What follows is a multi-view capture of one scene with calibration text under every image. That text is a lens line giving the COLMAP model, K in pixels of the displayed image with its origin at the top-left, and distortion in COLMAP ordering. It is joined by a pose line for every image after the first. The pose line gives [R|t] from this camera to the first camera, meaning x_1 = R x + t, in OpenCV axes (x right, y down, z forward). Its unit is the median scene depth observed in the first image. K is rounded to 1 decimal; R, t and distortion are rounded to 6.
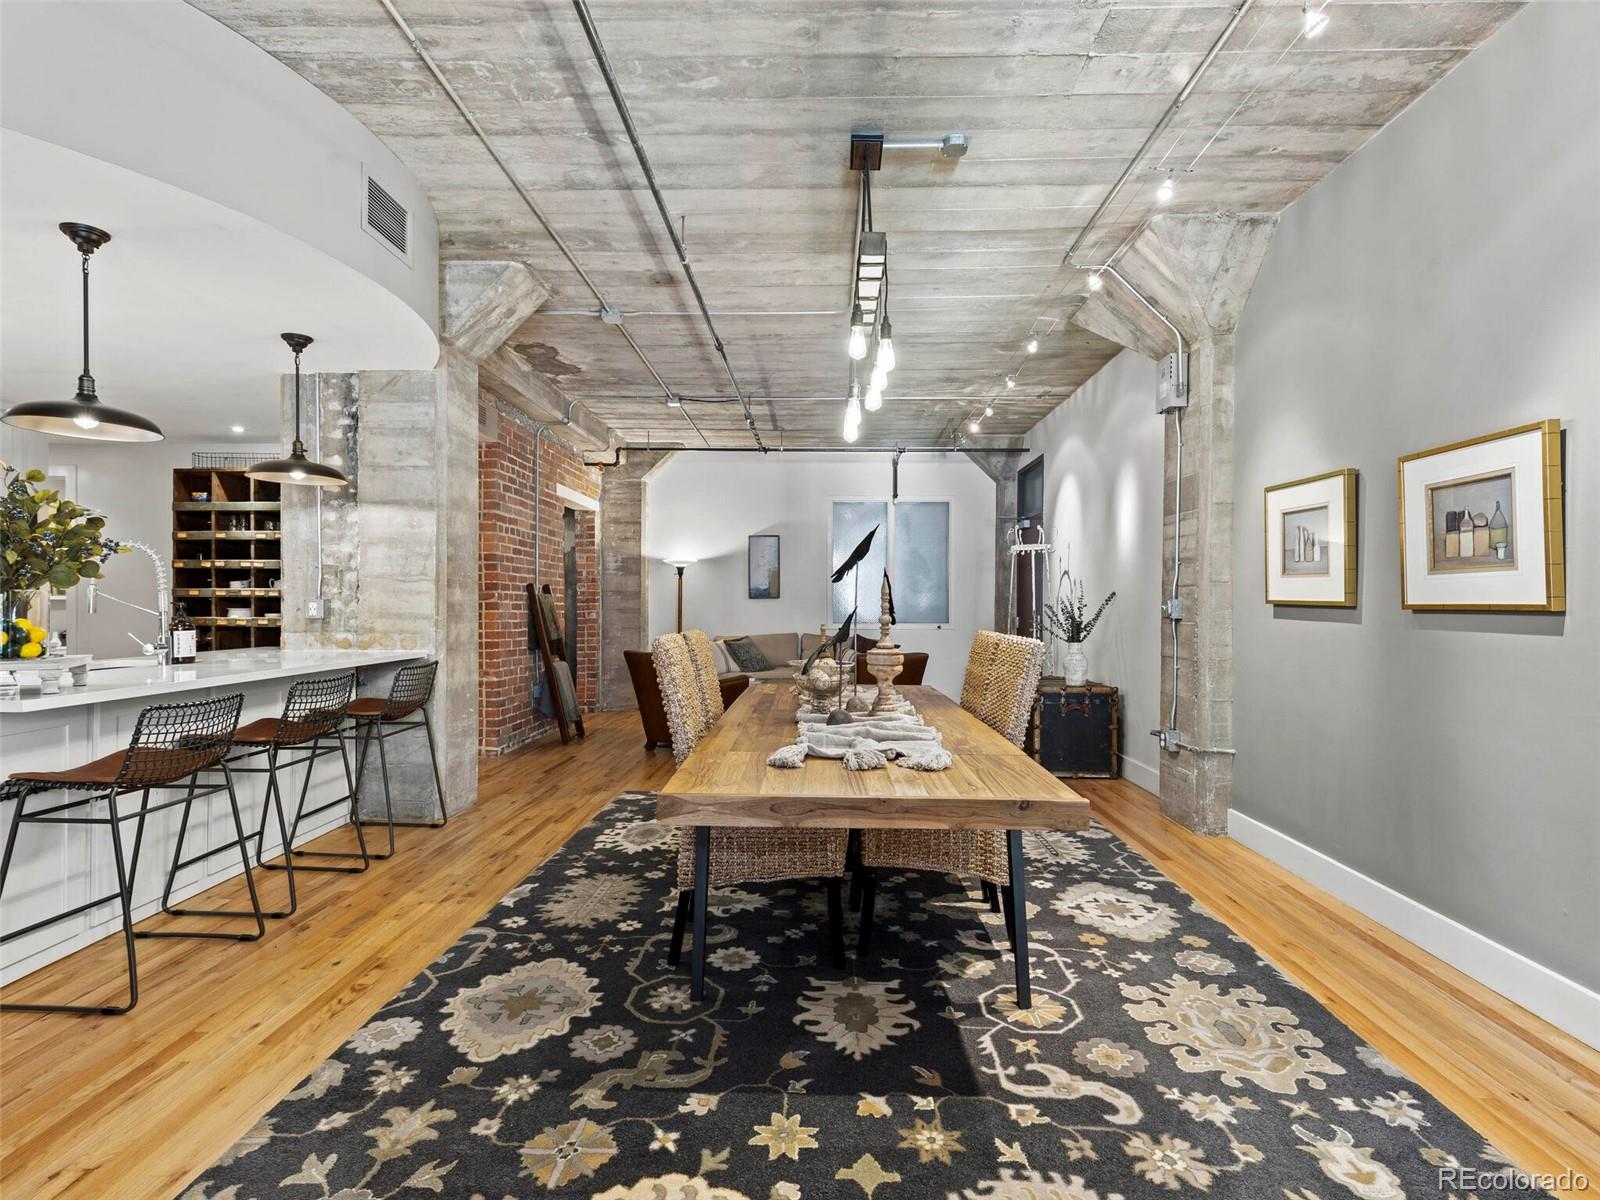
lens RADIAL K [[796.0, 0, 801.1], [0, 796.0, 610.4], [0, 0, 1]] dist [0.000806, -0.000920]
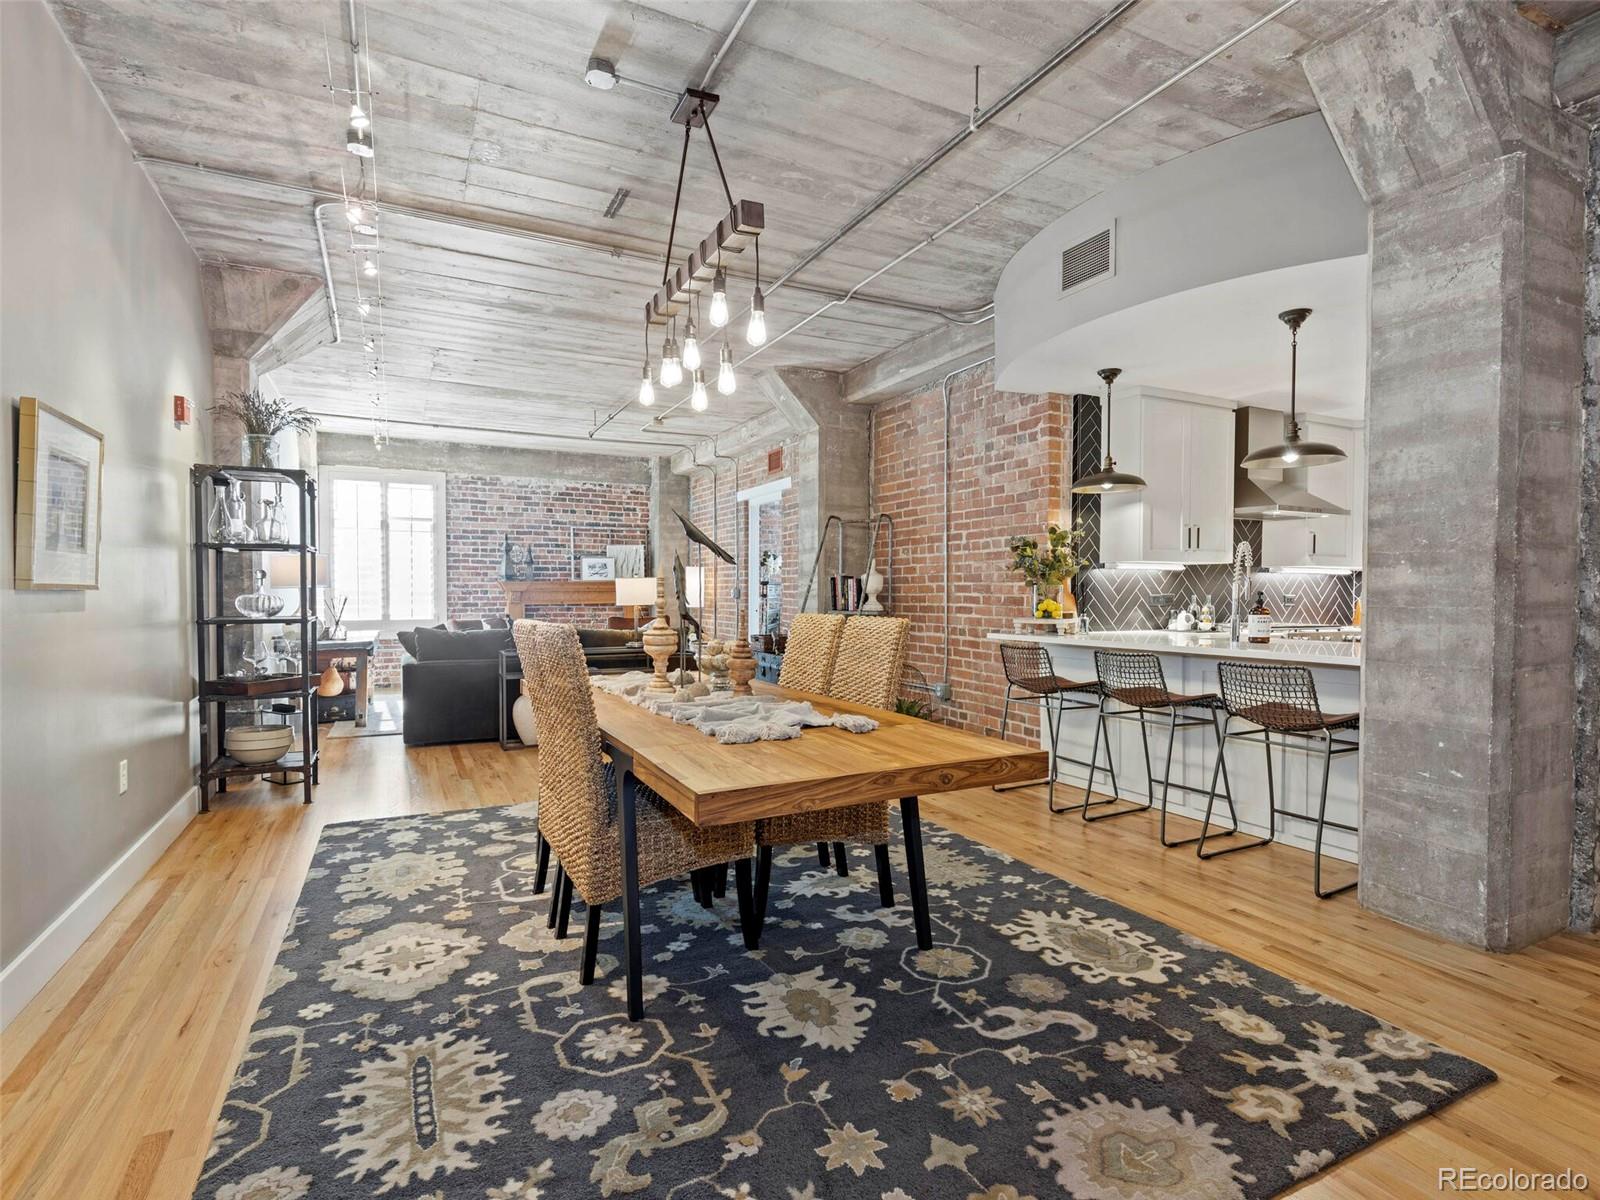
lens RADIAL K [[808.7, 0, 800.8], [0, 808.7, 612.1], [0, 0, 1]] dist [0.003815, -0.001523]
pose [[-0.881073, 0.006128, -0.472941, 0.304191], [-0.009092, 0.999512, 0.029889, -0.006577], [0.472894, 0.030635, -0.880587, 1.371818]]
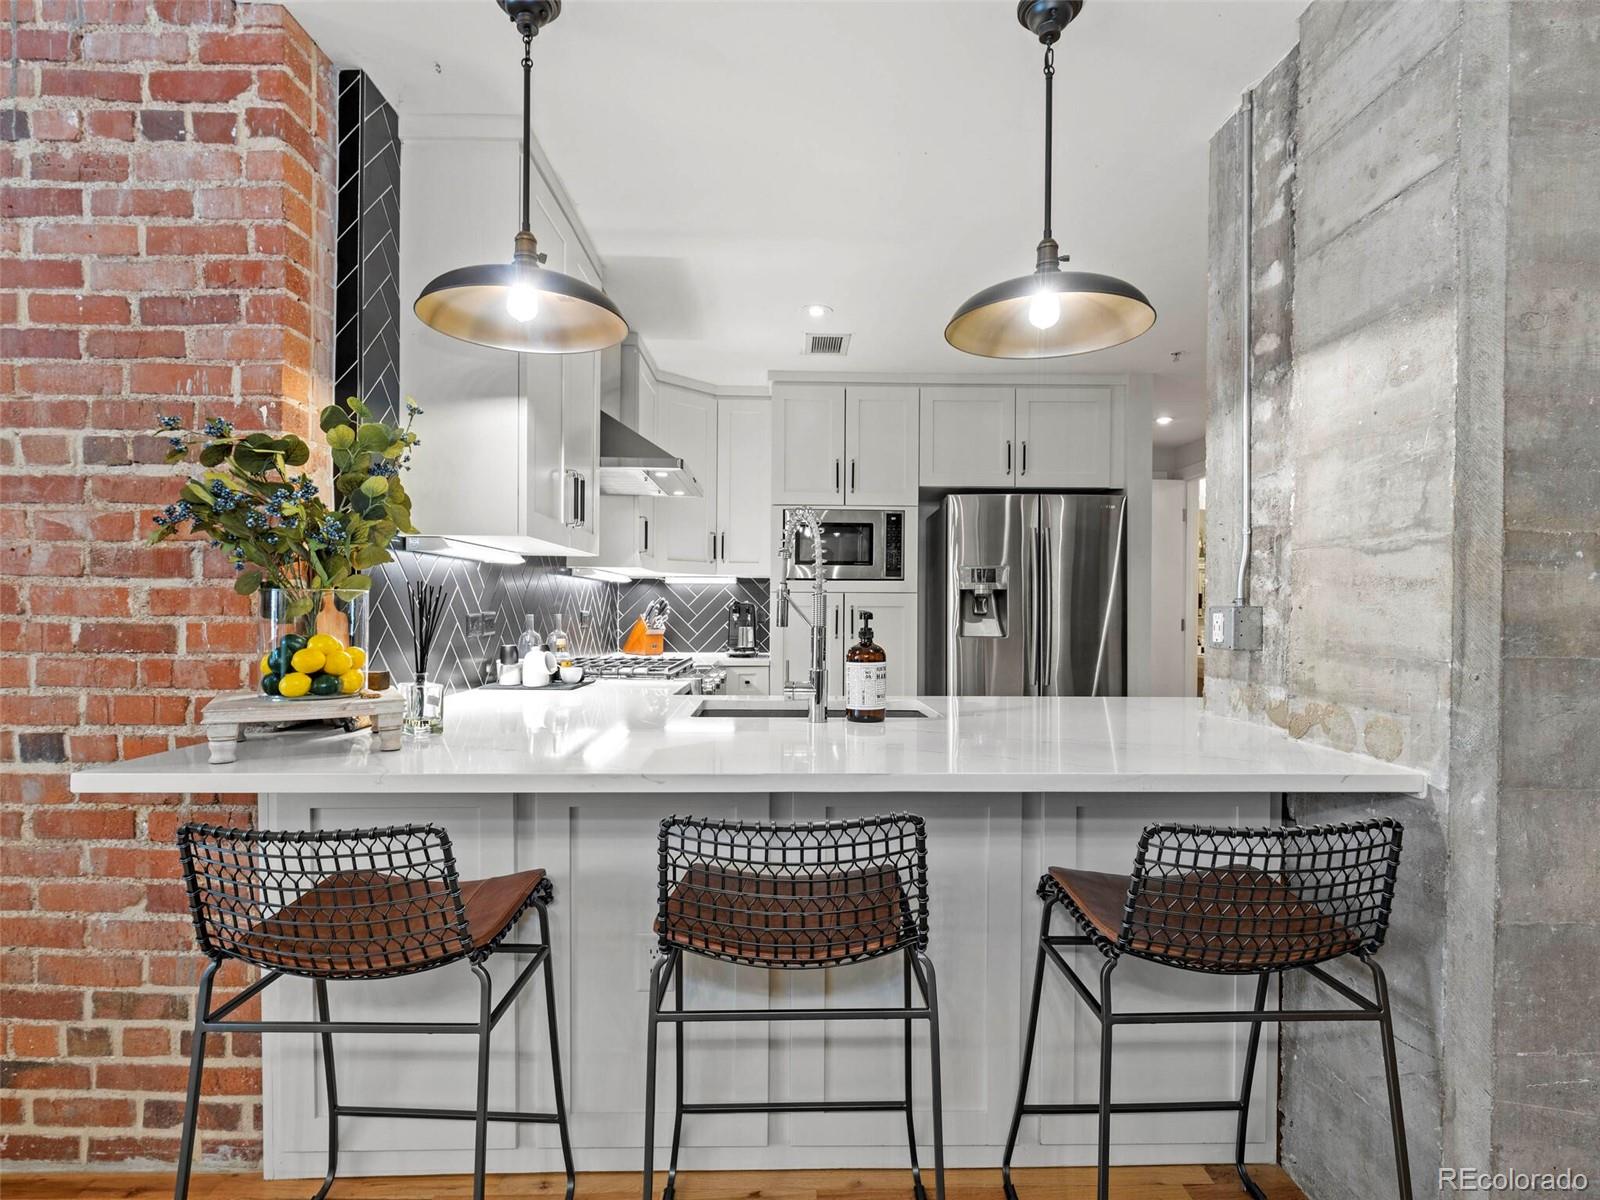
lens RADIAL K [[818.6, 0, 800.3], [0, 818.6, 606.8], [0, 0, 1]] dist [0.001299, -0.000961]
pose [[0.047681, -0.003173, -0.998858, -0.165450], [-0.015971, 0.999865, -0.003938, -0.007929], [0.998735, 0.016141, 0.047624, 0.732900]]
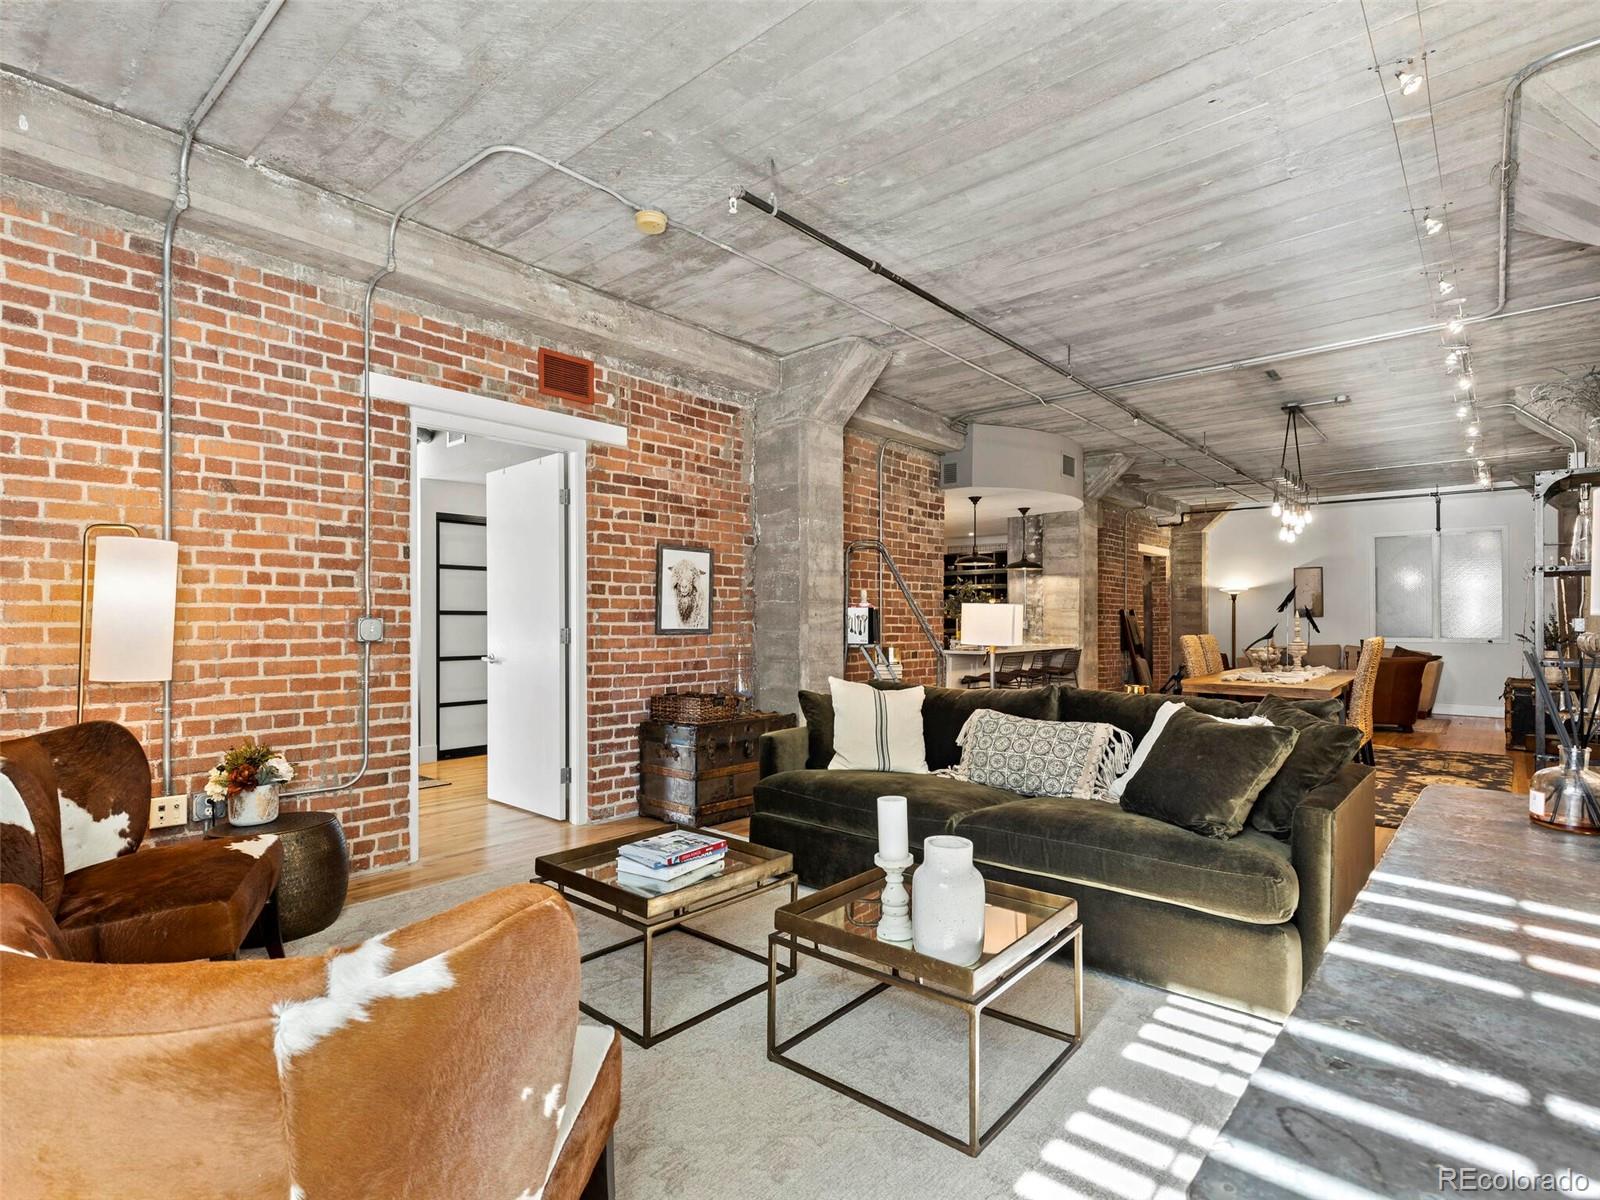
lens RADIAL K [[808.7, 0, 800.8], [0, 808.7, 612.1], [0, 0, 1]] dist [0.003815, -0.001523]
pose [[0.771589, -0.008888, -0.636060, 0.316278], [-0.003253, 0.999834, -0.017917, 0.005102], [0.636114, 0.015894, 0.771432, -1.067872]]
